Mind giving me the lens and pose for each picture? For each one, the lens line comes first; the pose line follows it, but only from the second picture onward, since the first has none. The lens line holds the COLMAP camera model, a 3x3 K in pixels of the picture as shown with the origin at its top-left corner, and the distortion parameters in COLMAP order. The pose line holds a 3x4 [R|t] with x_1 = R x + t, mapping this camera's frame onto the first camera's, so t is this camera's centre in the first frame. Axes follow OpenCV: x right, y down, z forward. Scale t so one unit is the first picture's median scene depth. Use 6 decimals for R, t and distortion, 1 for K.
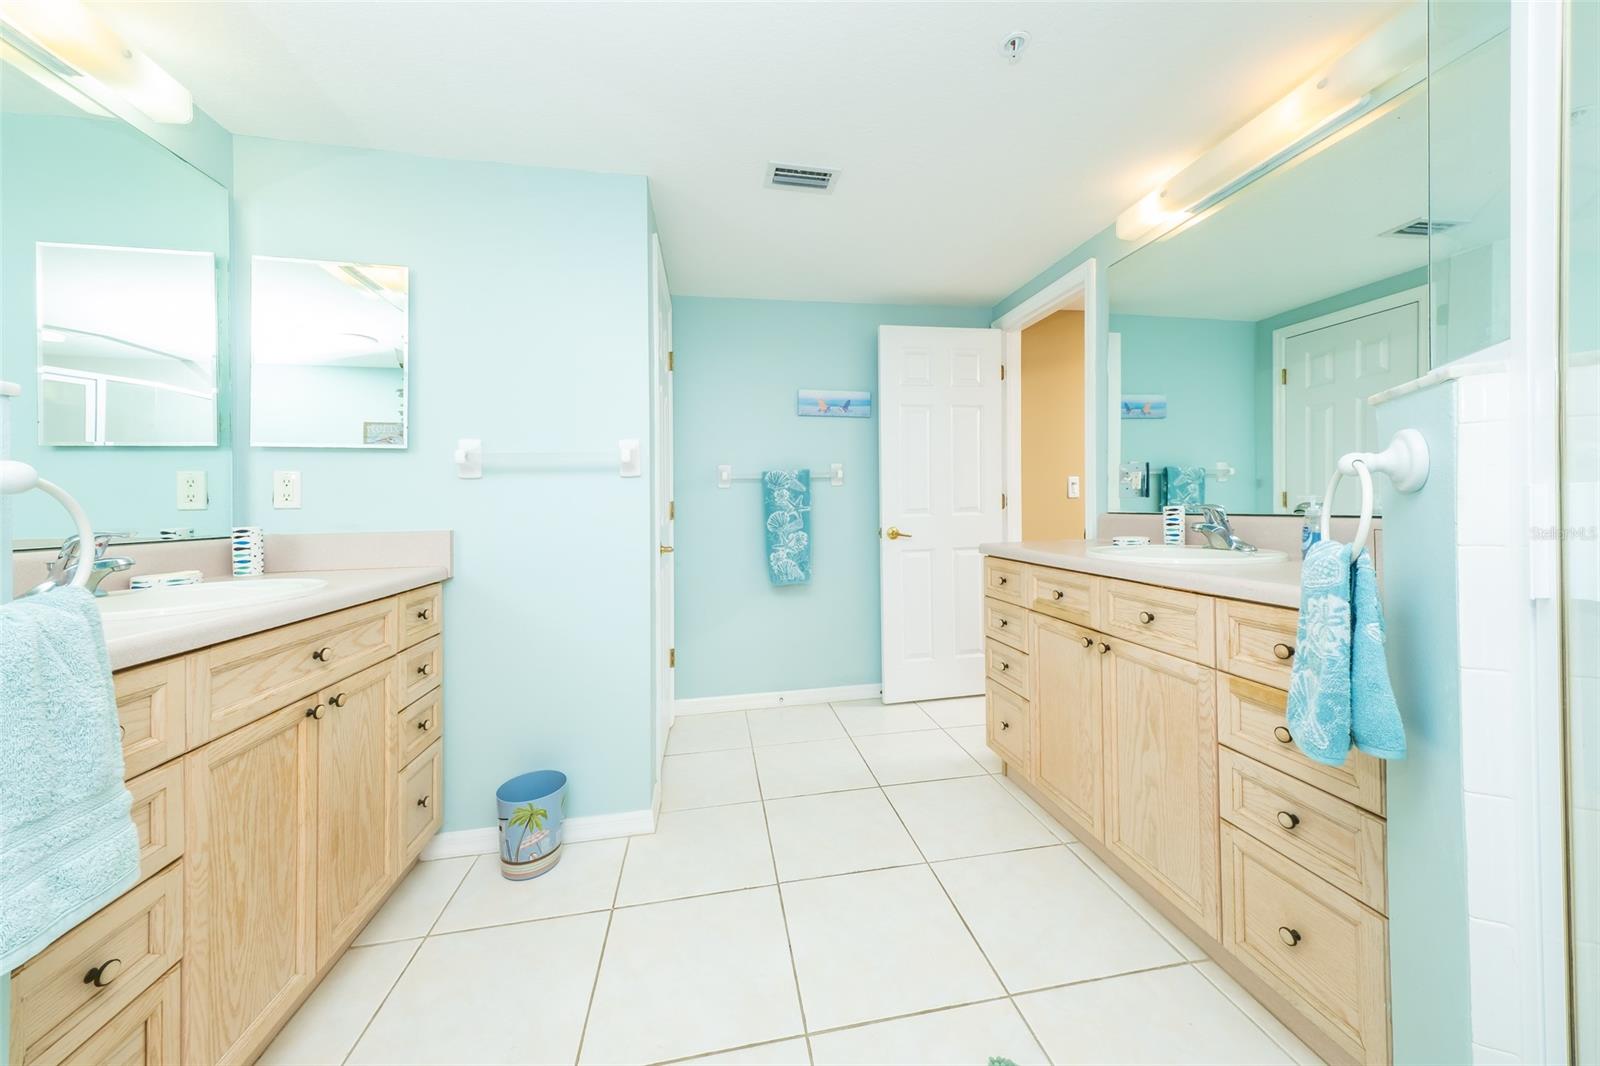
lens RADIAL K [[537.0, 0, 806.9], [0, 537.0, 504.8], [0, 0, 1]] dist [0.000145, -0.000004]
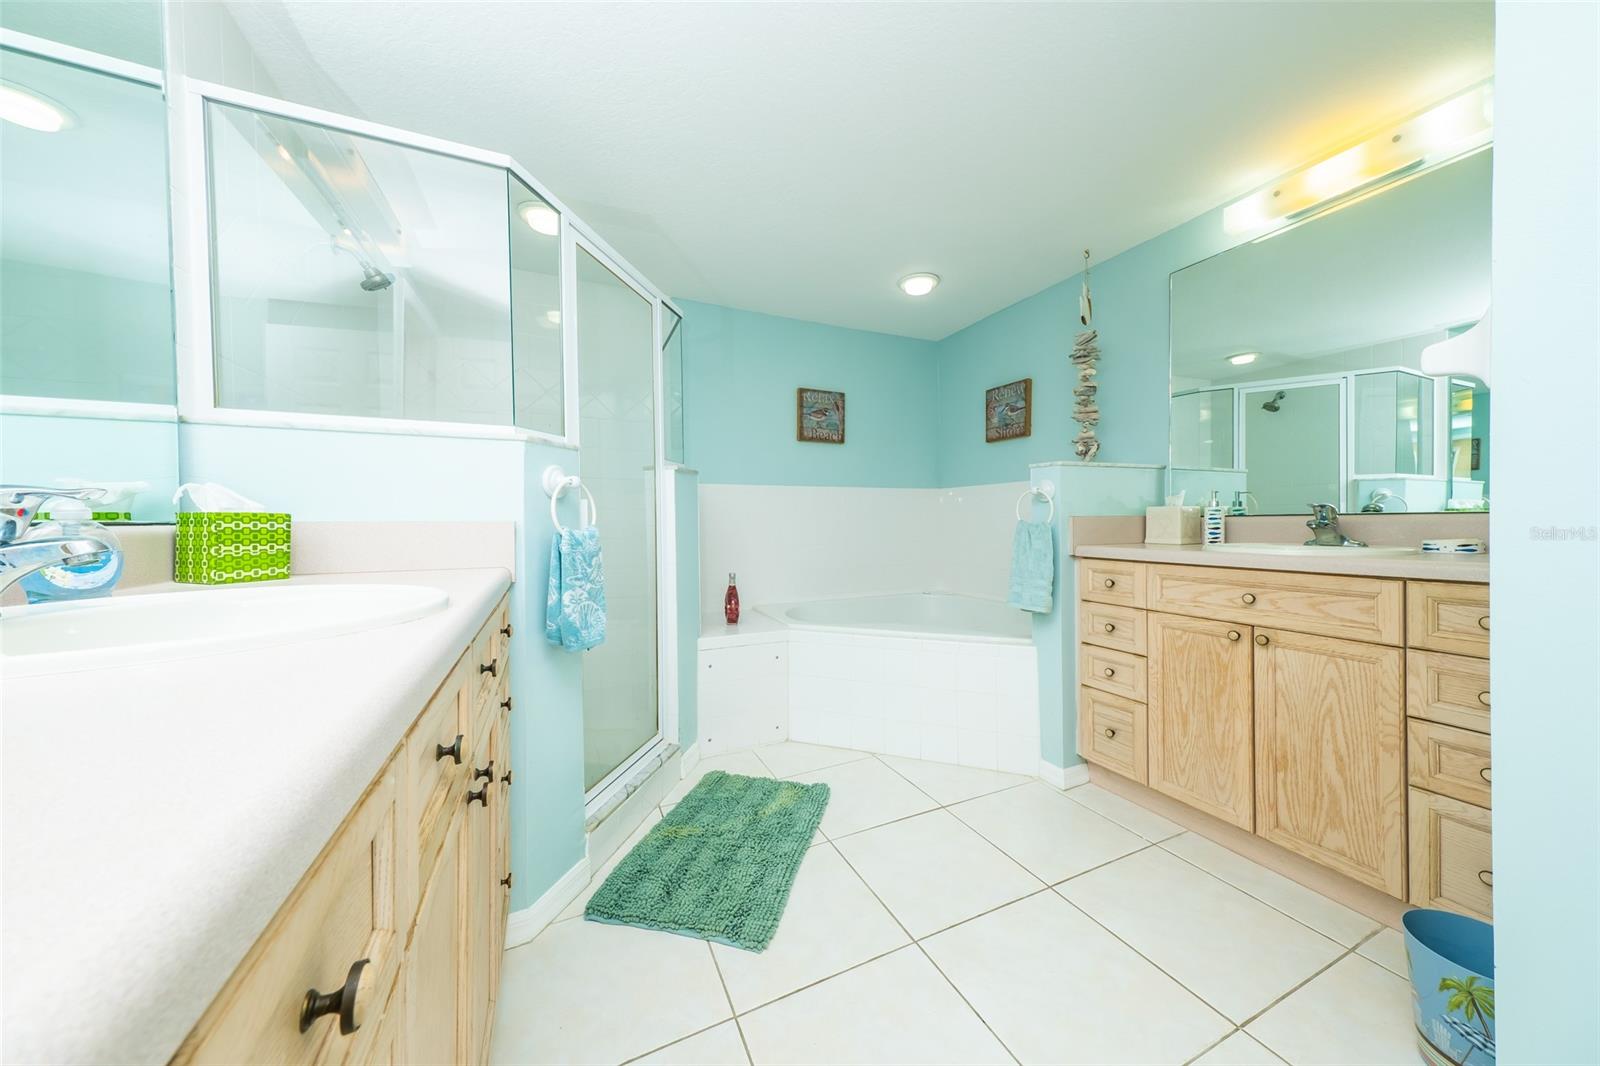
lens RADIAL K [[537.0, 0, 808.2], [0, 537.0, 526.7], [0, 0, 1]] dist [0.023702, -0.004089]
pose [[-0.966847, 0.024999, -0.254130, 0.546842], [0.022758, 0.999672, 0.011755, 0.067994], [0.254340, 0.005582, -0.967099, 2.247408]]
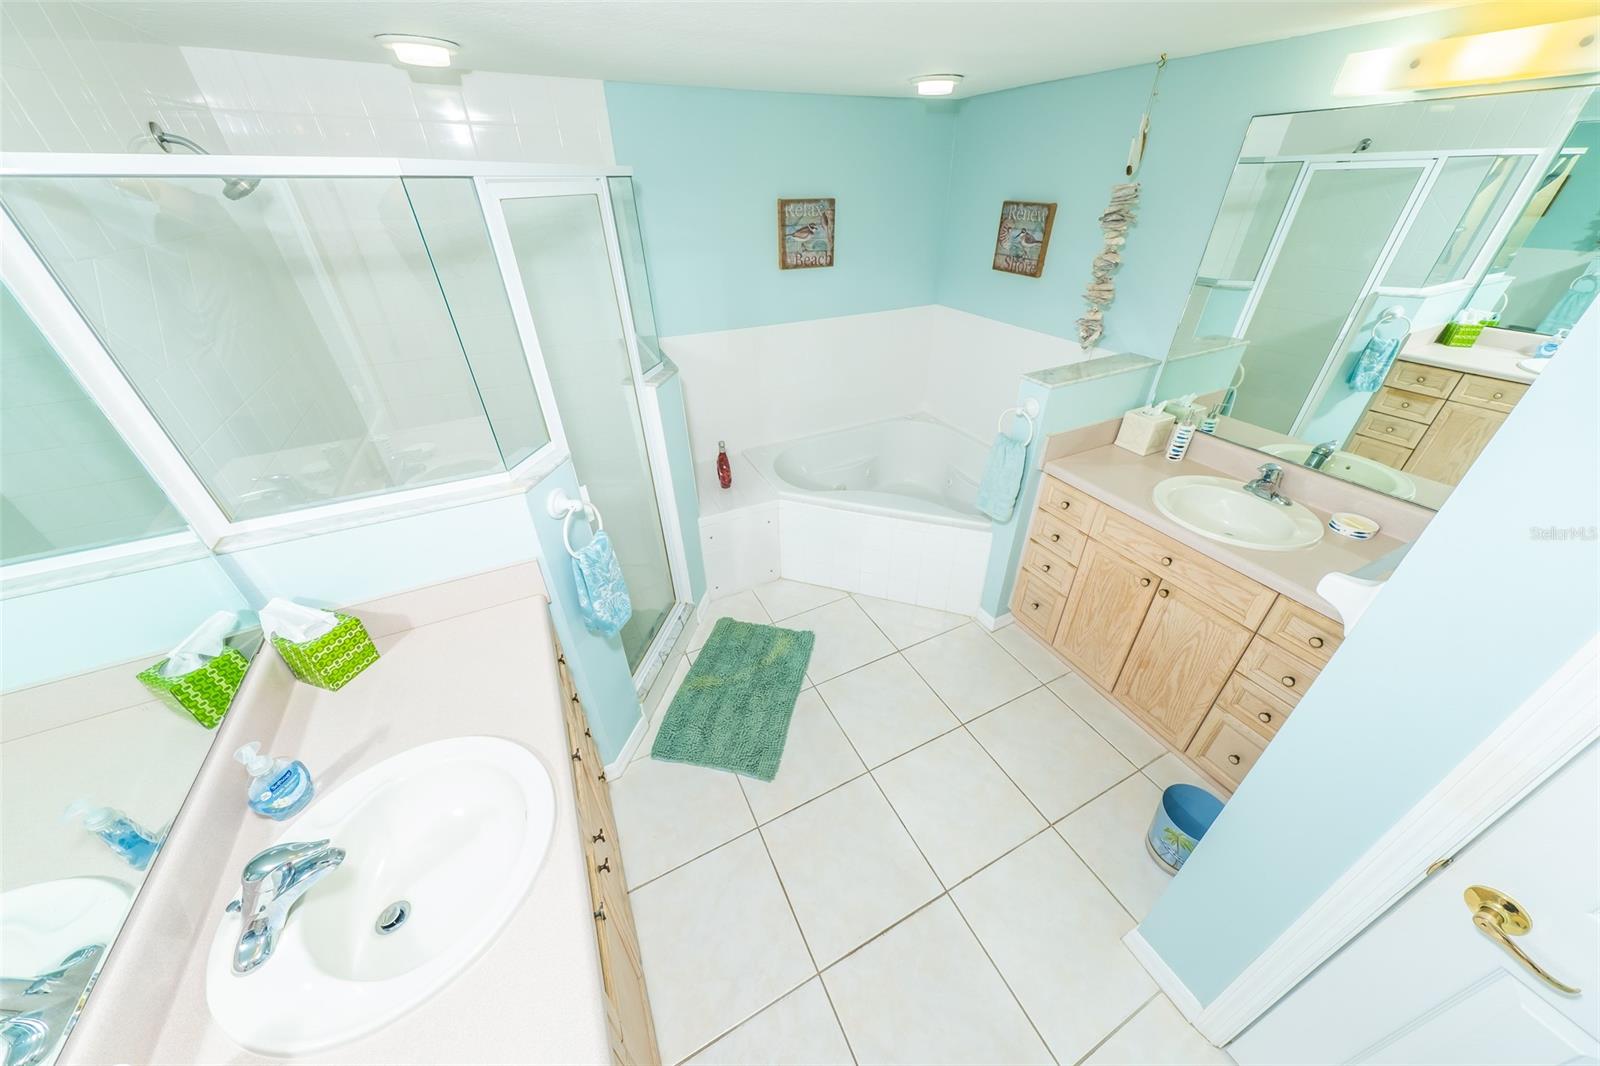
lens RADIAL K [[533.3, 0, 808.1], [0, 533.3, 527.0], [0, 0, 1]] dist [0.024685, -0.006816]
pose [[-0.959301, 0.171757, -0.224144, 0.504313], [0.023739, 0.839996, 0.542073, -0.767061], [0.281385, 0.514691, -0.809887, 2.150723]]
